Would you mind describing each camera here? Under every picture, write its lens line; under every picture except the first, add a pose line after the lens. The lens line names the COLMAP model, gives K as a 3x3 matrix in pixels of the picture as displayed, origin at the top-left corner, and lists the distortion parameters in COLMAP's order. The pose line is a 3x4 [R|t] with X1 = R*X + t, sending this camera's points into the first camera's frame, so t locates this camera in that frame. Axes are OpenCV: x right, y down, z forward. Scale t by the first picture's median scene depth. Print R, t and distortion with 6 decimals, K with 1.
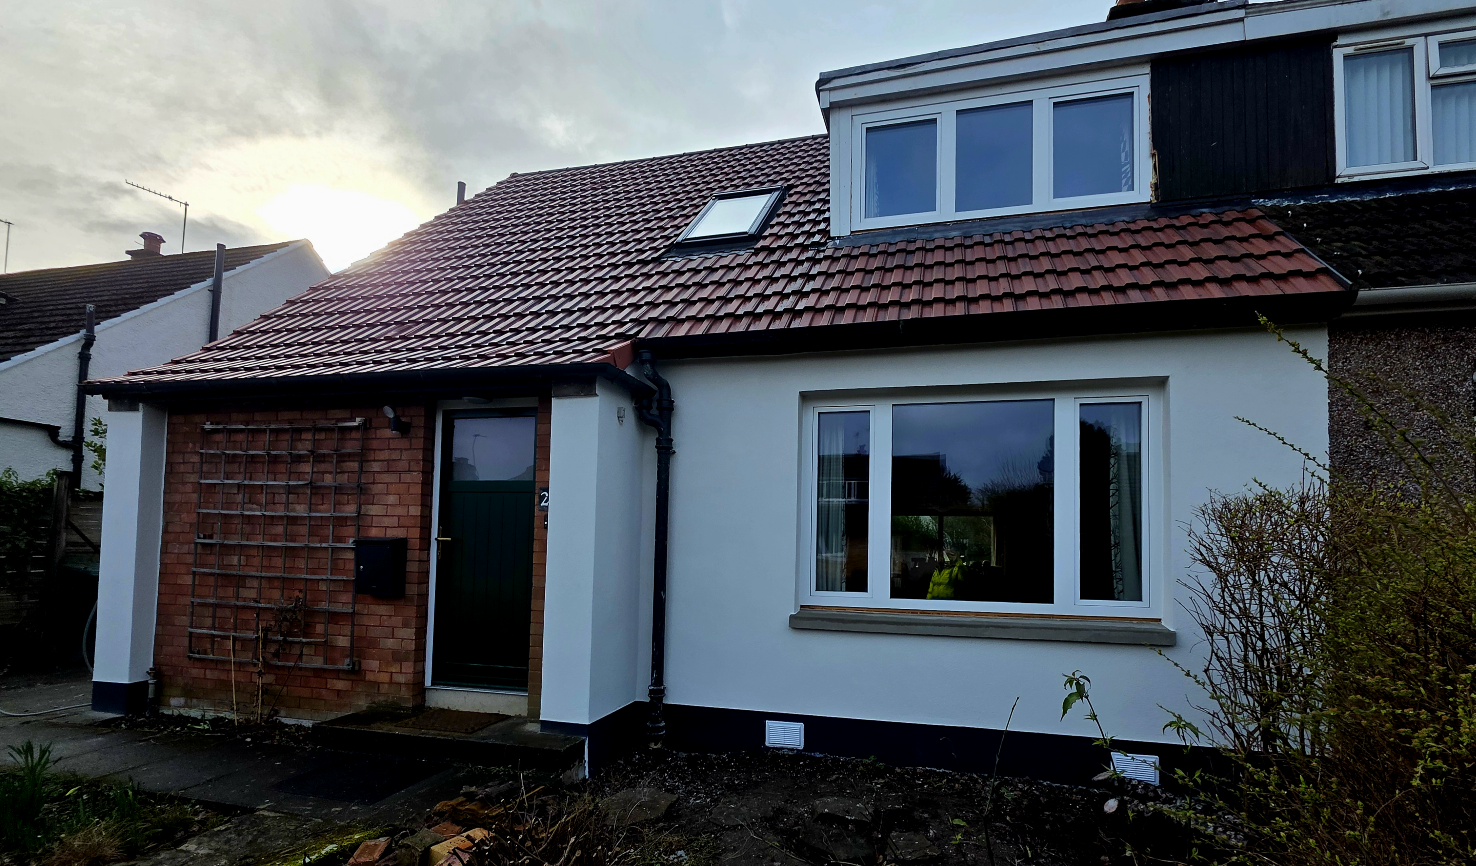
lens RADIAL K [[644.0, 0, 797.0], [0, 644.0, 523.7], [0, 0, 1]] dist [-0.000646, 0.000062]
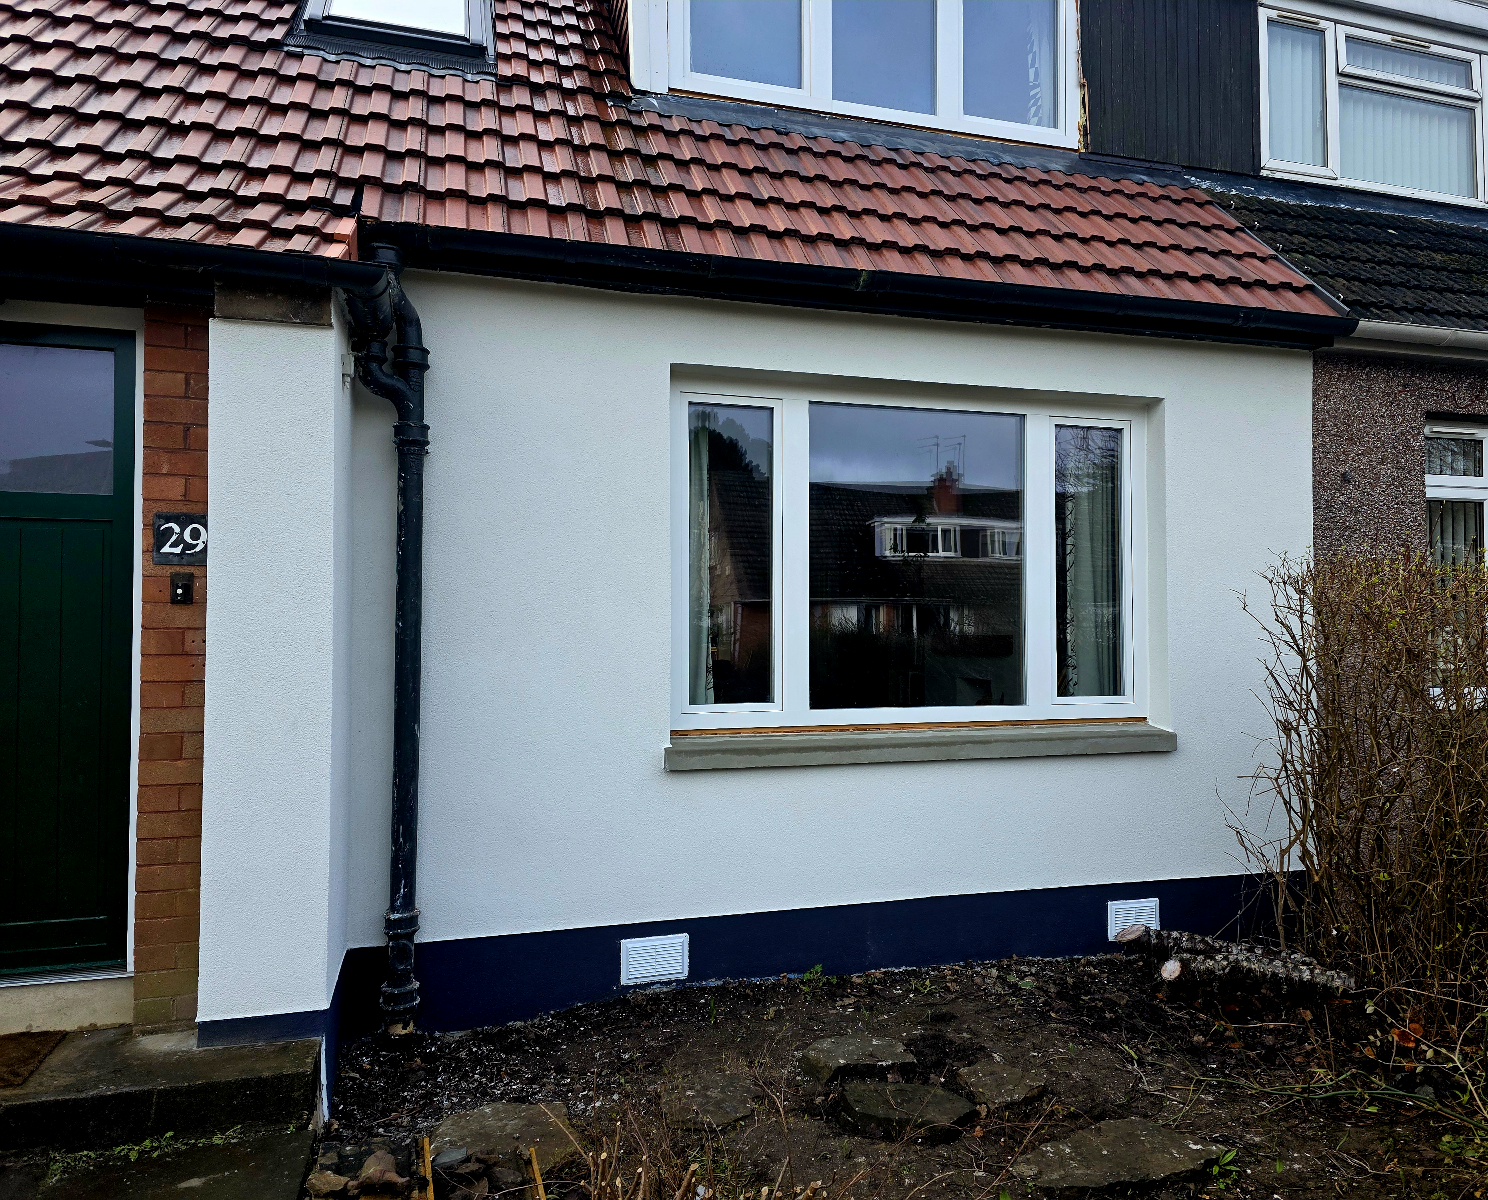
lens RADIAL K [[1068.4, 0, 821.0], [0, 1068.4, 602.7], [0, 0, 1]] dist [0.073574, -0.066449]
pose [[0.856474, -0.005901, 0.516156, -0.389333], [-0.003018, 0.999860, 0.016439, -0.006818], [-0.516181, -0.015637, 0.856337, 0.105074]]
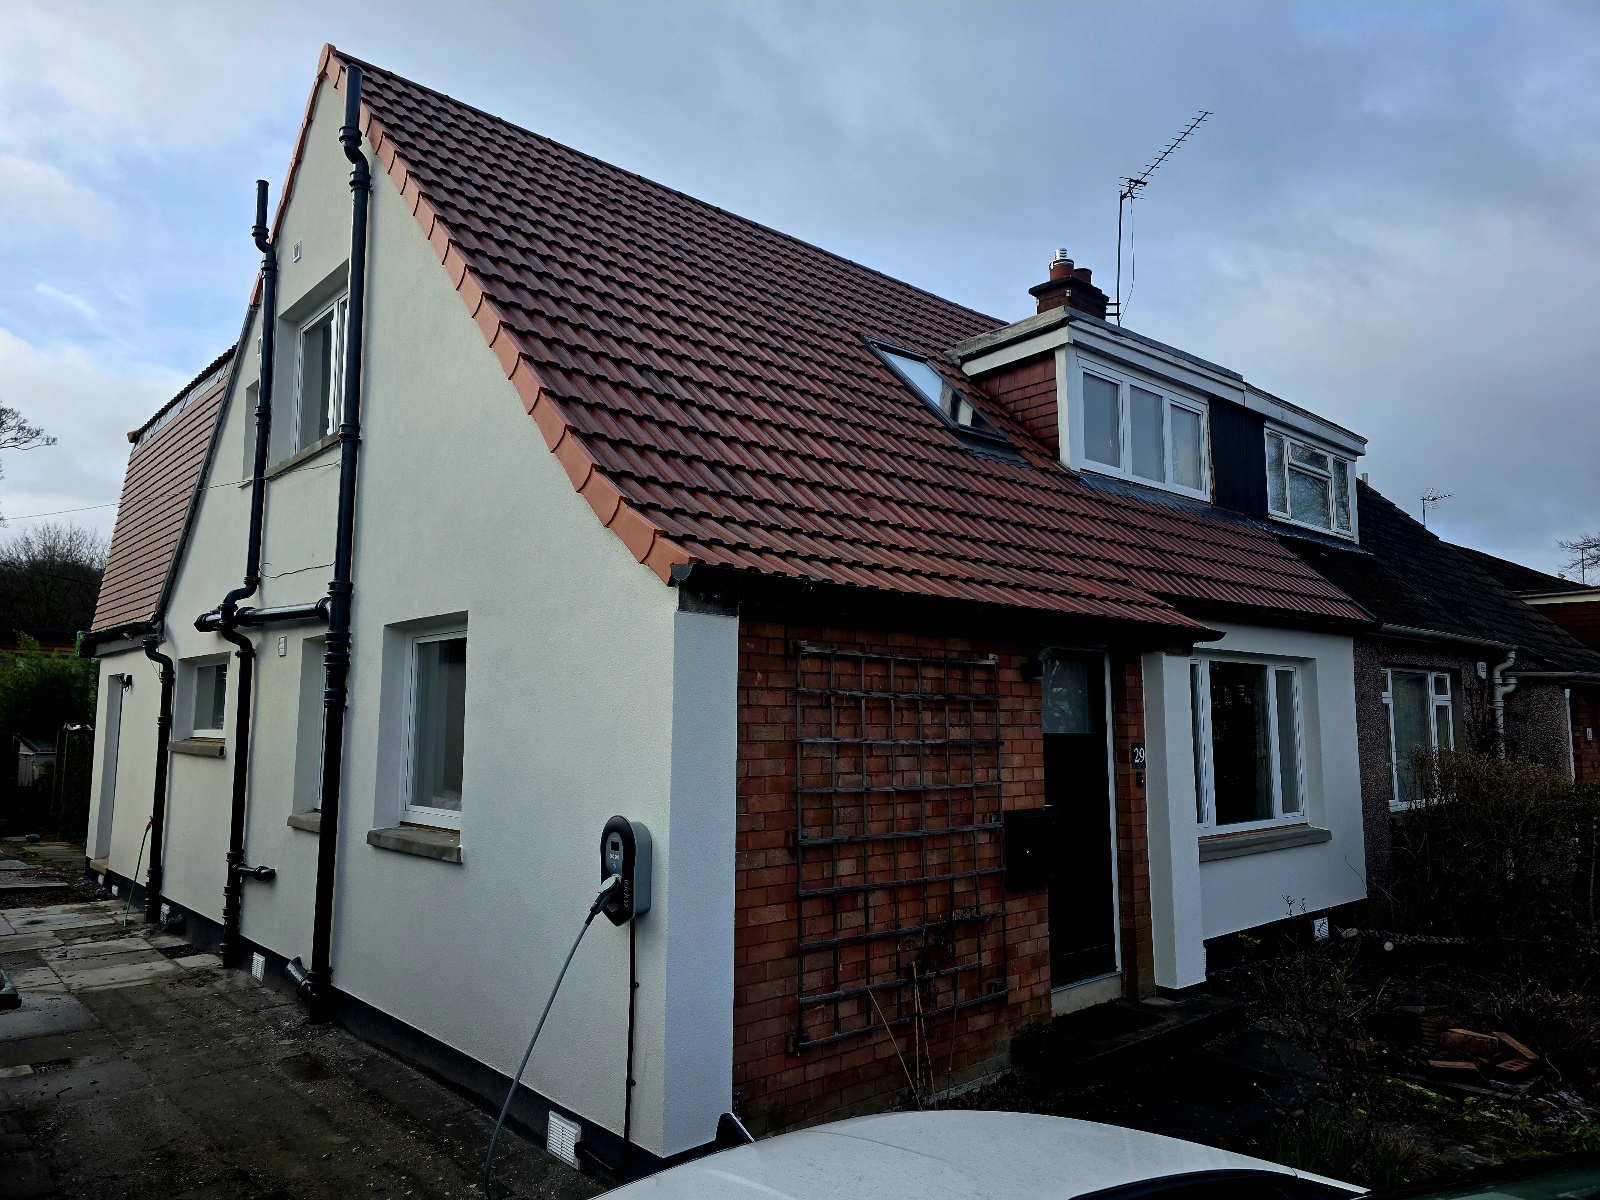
lens RADIAL K [[1078.3, 0, 800.4], [0, 1078.3, 586.8], [0, 0, 1]] dist [0.070525, -0.064970]
pose [[0.566203, 0.080875, 0.820289, -2.014412], [-0.030073, 0.996539, -0.077495, -0.148446], [-0.823717, 0.019210, 0.566675, 0.493587]]
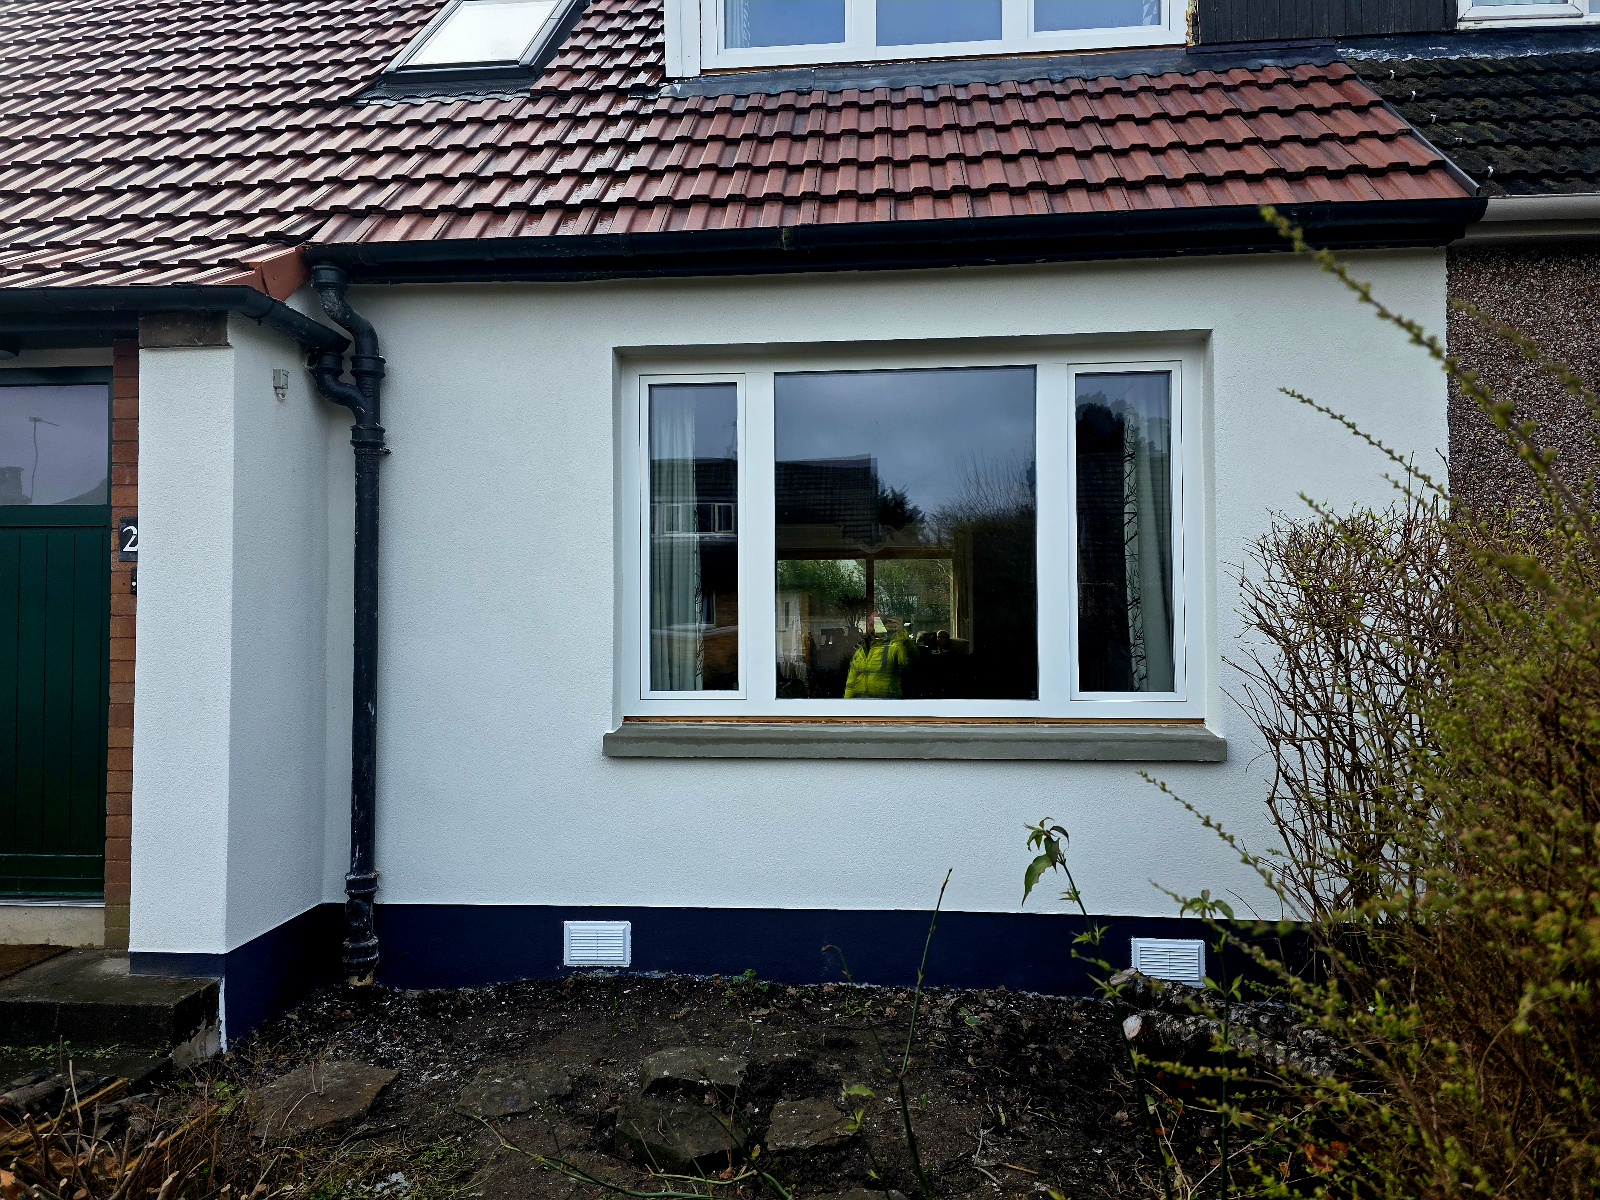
lens RADIAL K [[1078.3, 0, 800.4], [0, 1078.3, 586.8], [0, 0, 1]] dist [0.070525, -0.064970]
pose [[0.988567, -0.018648, 0.149624, 0.020712], [0.016876, 0.999772, 0.013103, -0.001159], [-0.149834, -0.010428, 0.988656, 0.014746]]
